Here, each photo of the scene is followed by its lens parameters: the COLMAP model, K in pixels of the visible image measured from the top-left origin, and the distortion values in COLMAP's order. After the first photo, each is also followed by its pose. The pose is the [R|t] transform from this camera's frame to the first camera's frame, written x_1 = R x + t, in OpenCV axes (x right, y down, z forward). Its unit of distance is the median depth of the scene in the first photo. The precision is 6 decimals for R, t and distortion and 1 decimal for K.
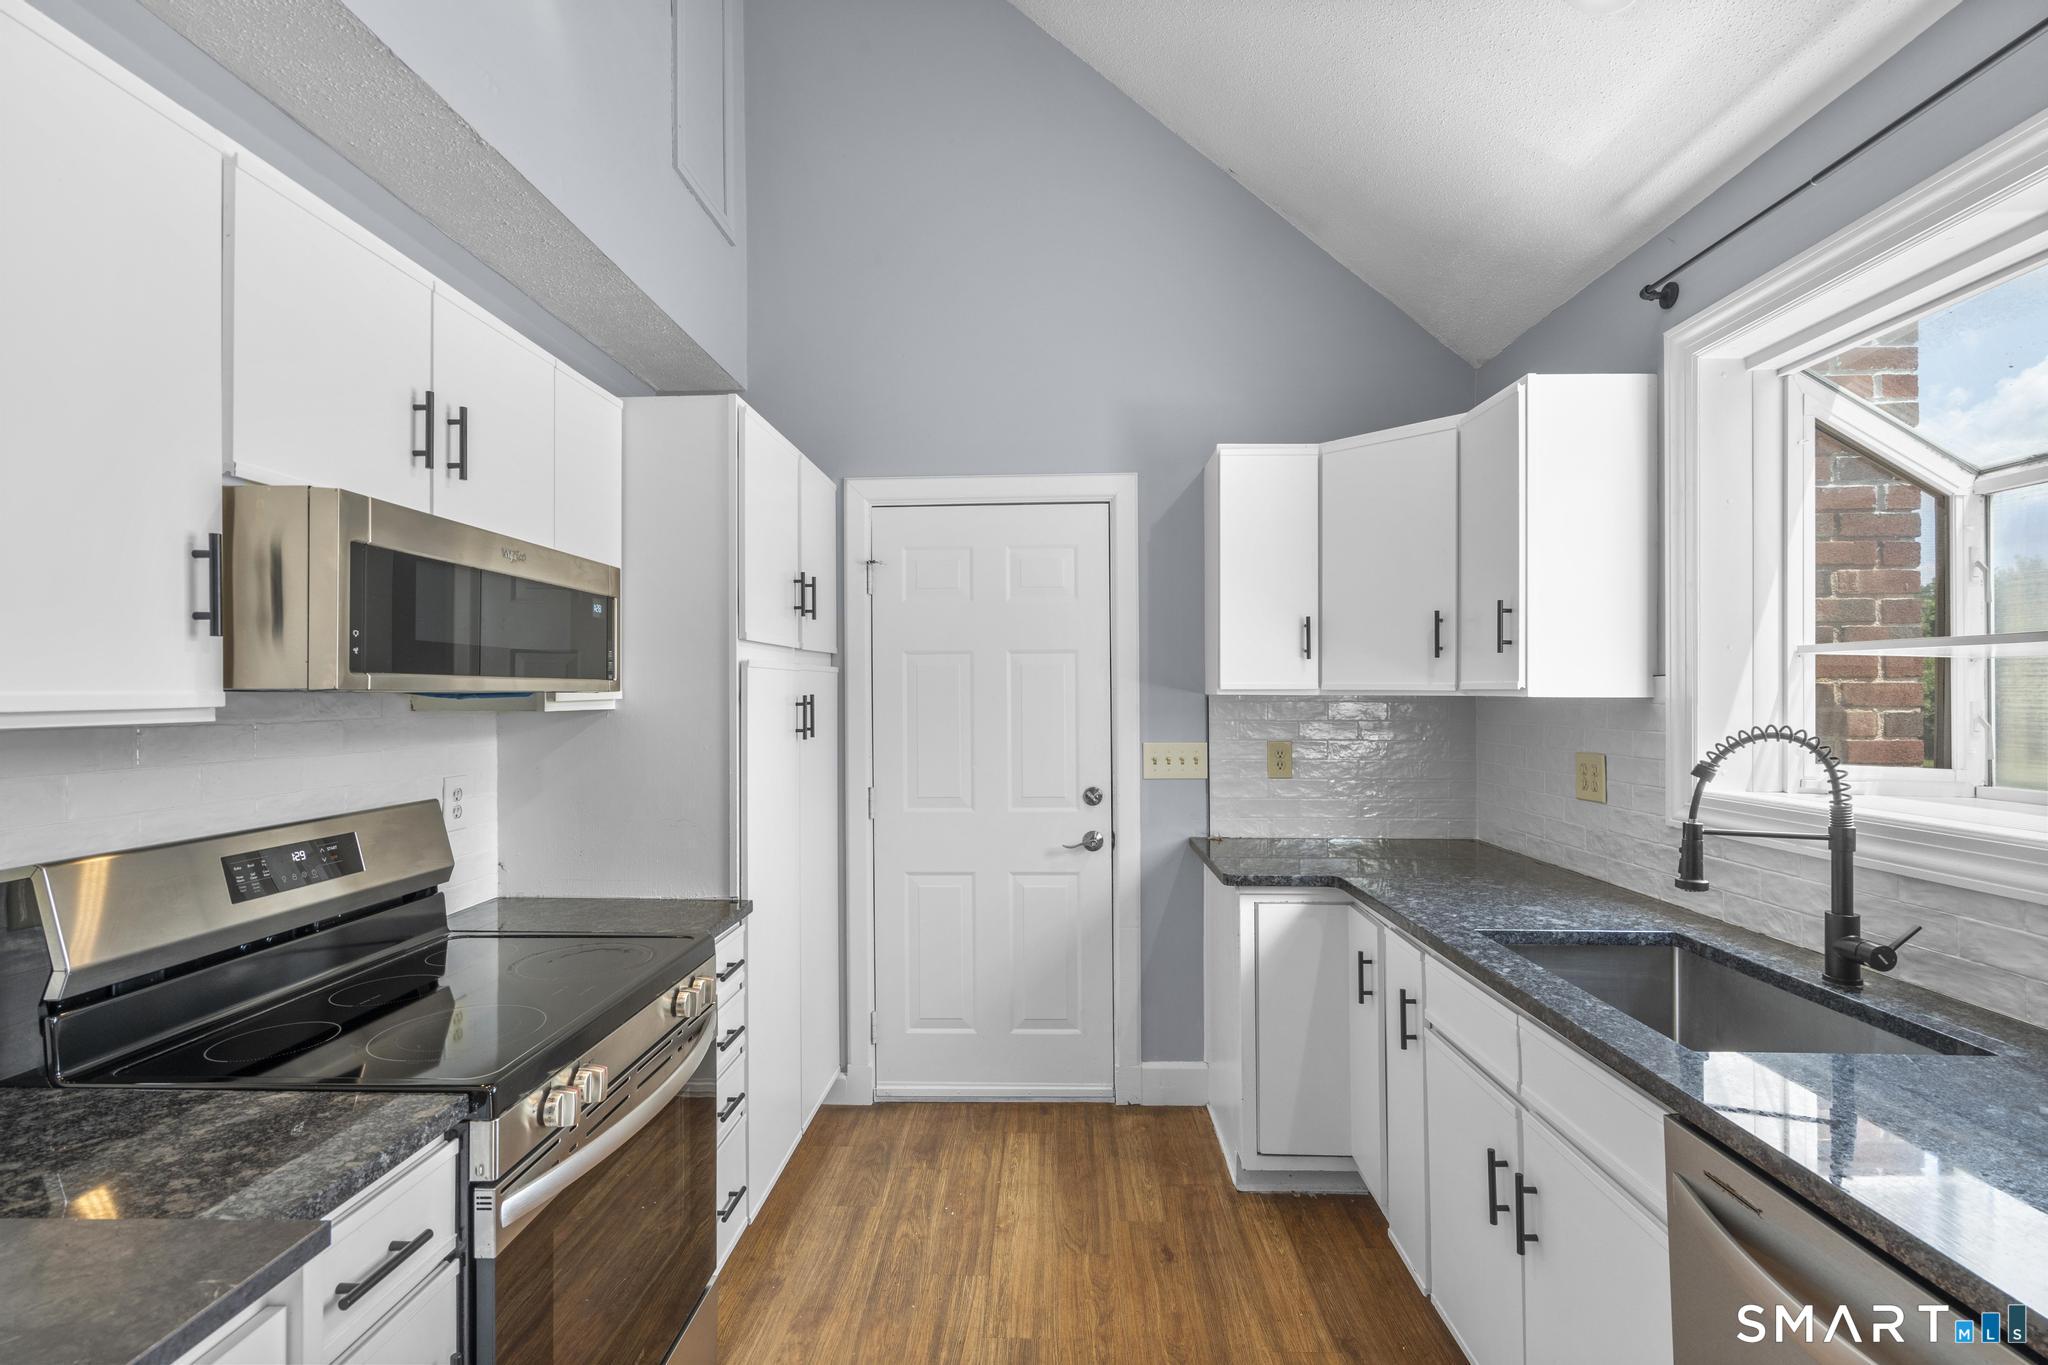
lens RADIAL K [[918.3, 0, 1021.3], [0, 918.3, 687.0], [0, 0, 1]] dist [-0.008136, 0.003902]
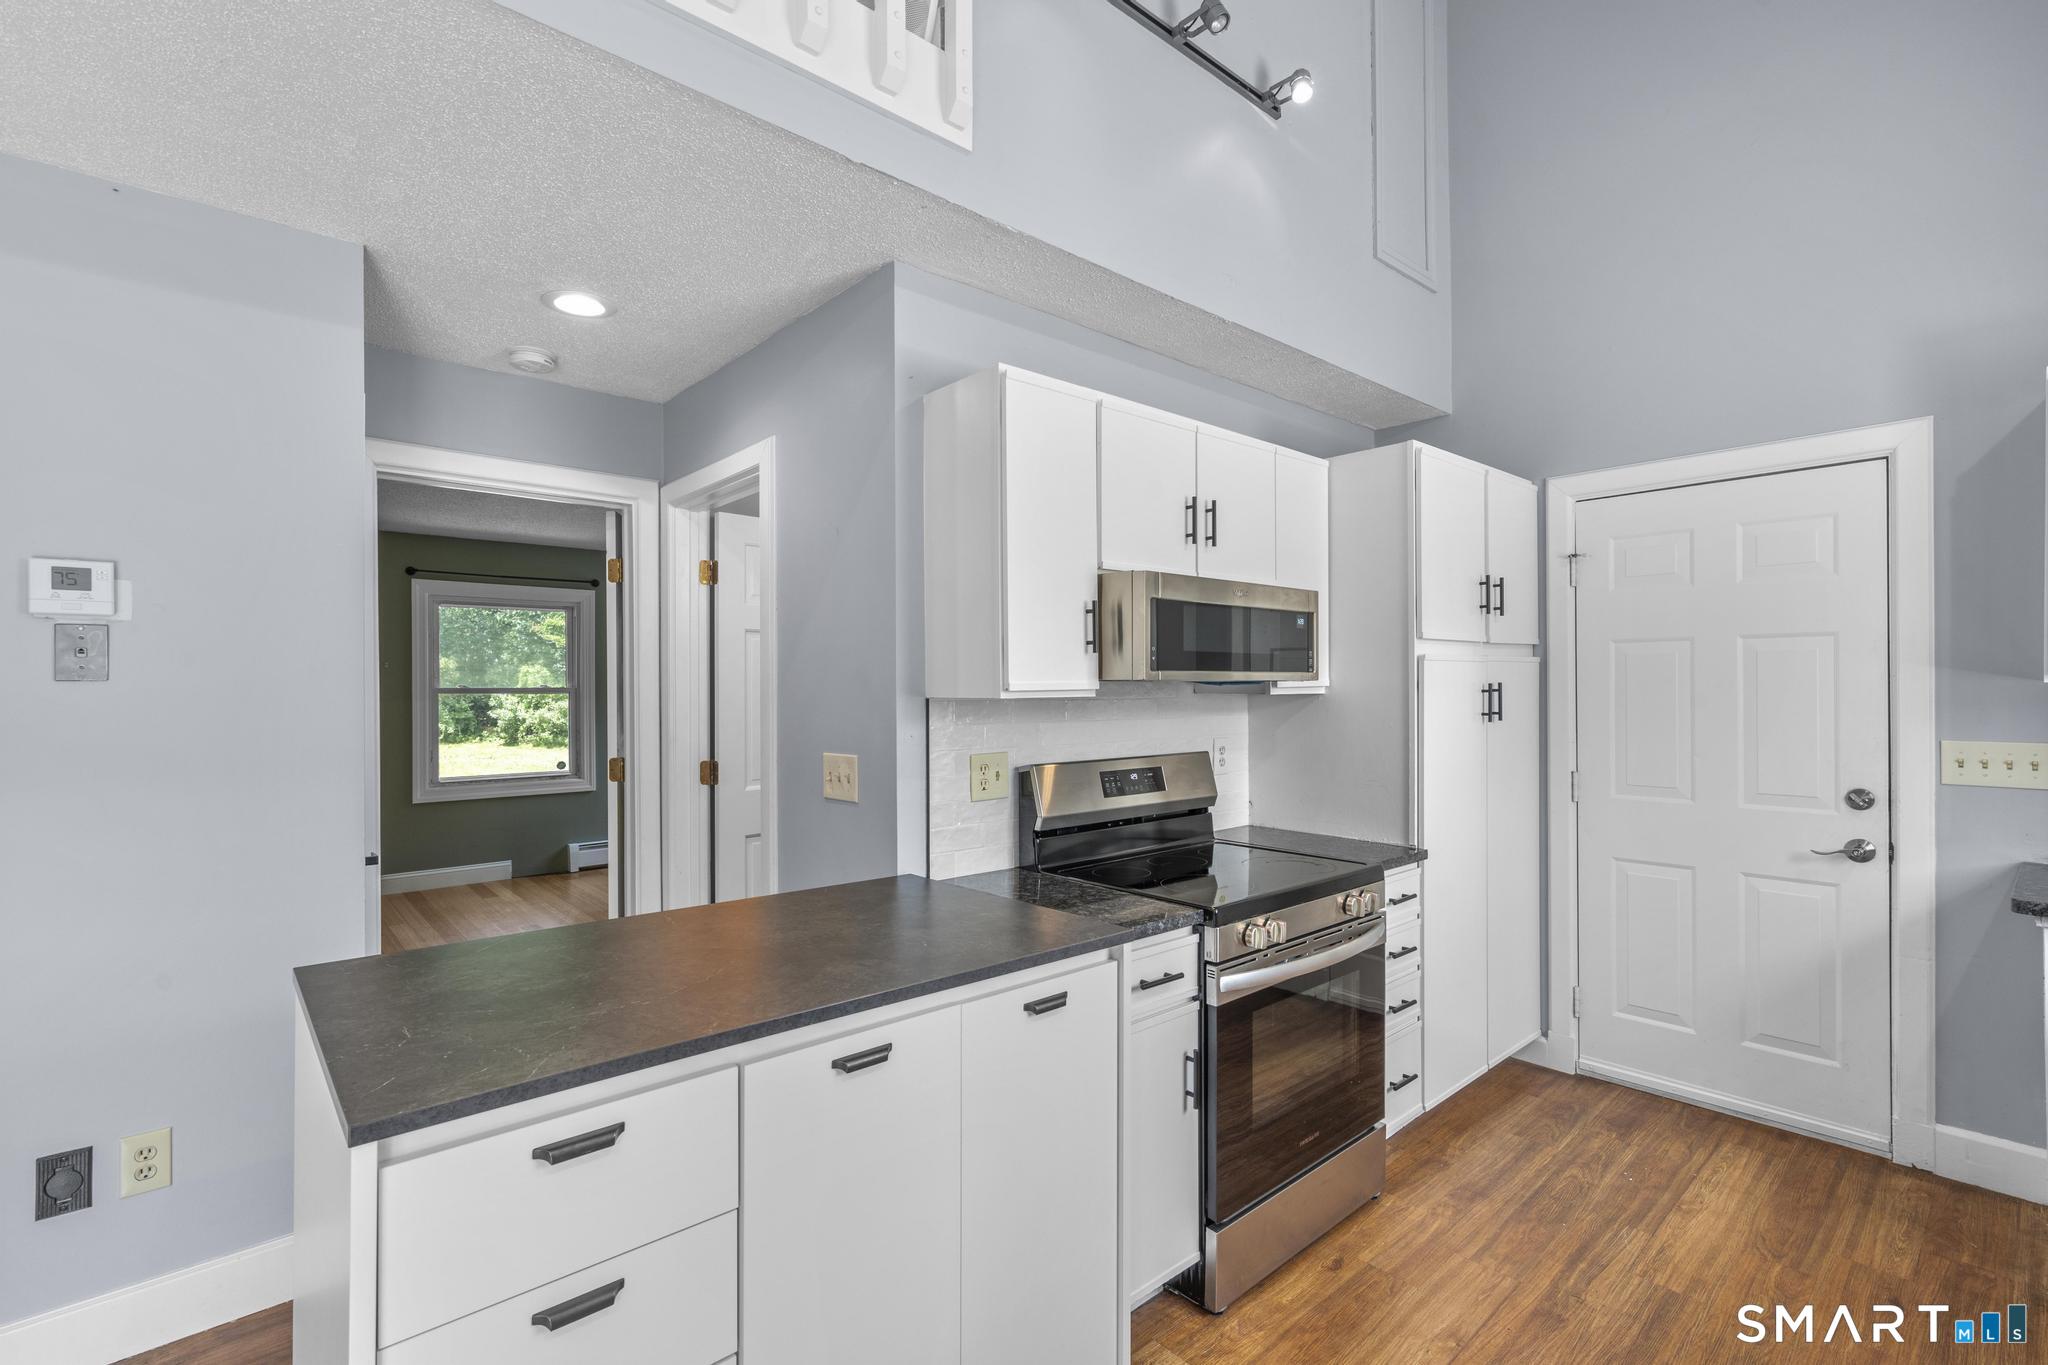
lens RADIAL K [[918.3, 0, 1024.0], [0, 918.3, 687.8], [0, 0, 1]] dist [-0.008136, 0.003902]
pose [[0.689771, 0.004162, -0.724015, 0.202216], [0.005980, 0.999917, 0.011445, -0.001976], [0.724002, -0.012223, 0.689689, -0.215493]]
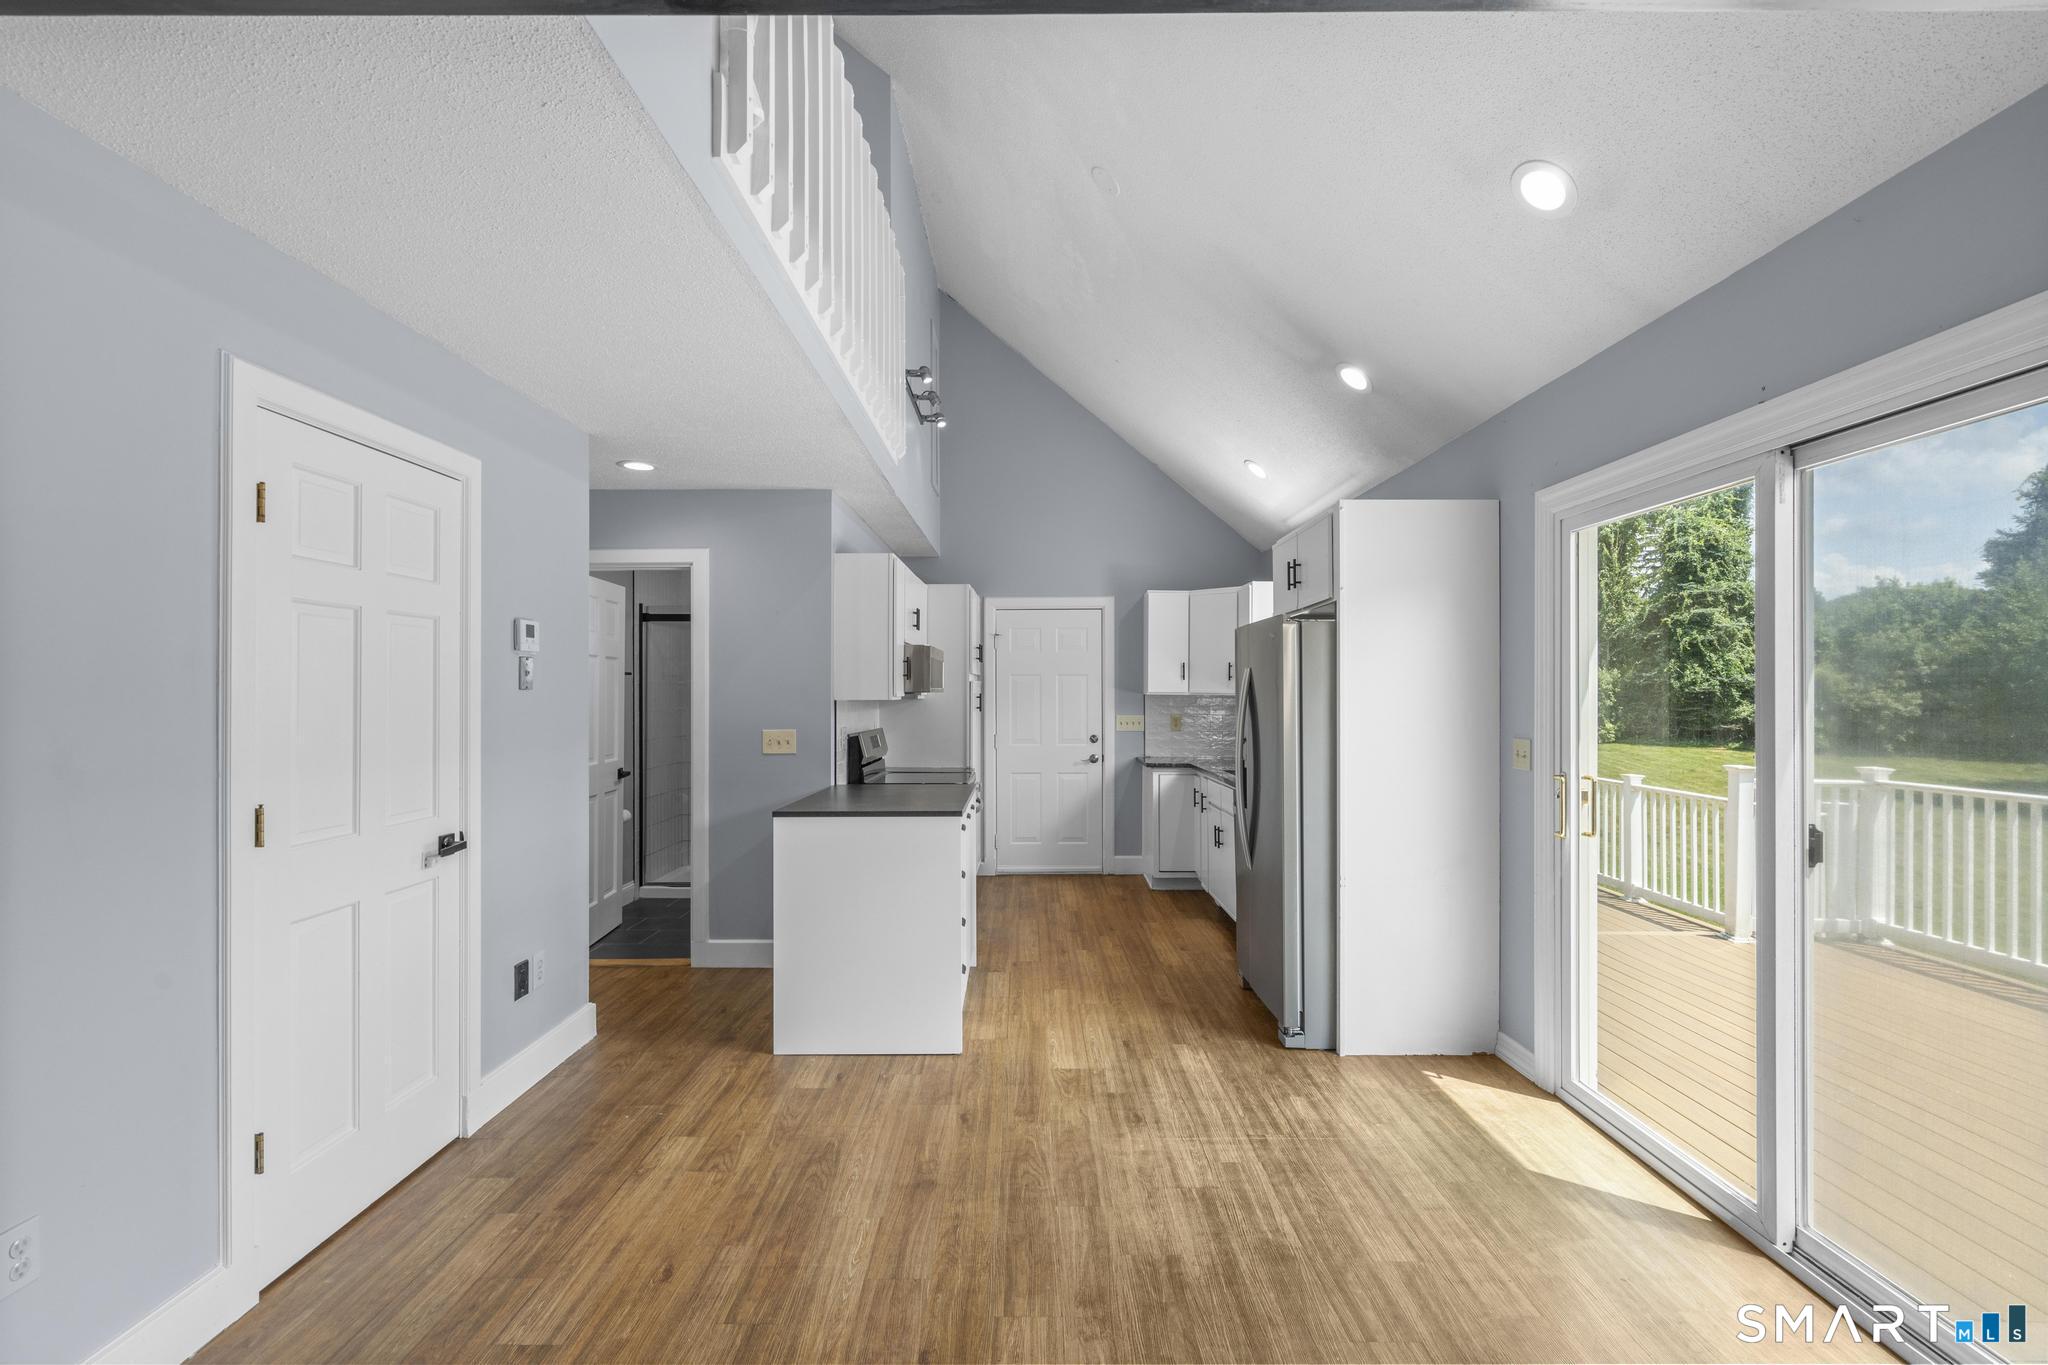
lens RADIAL K [[918.3, 0, 1022.8], [0, 918.3, 678.7], [0, 0, 1]] dist [-0.008136, 0.003902]
pose [[0.999535, 0.006361, 0.029835, -0.211206], [-0.006150, 0.999956, -0.007153, -0.015624], [-0.029880, 0.006966, 0.999529, -1.605095]]
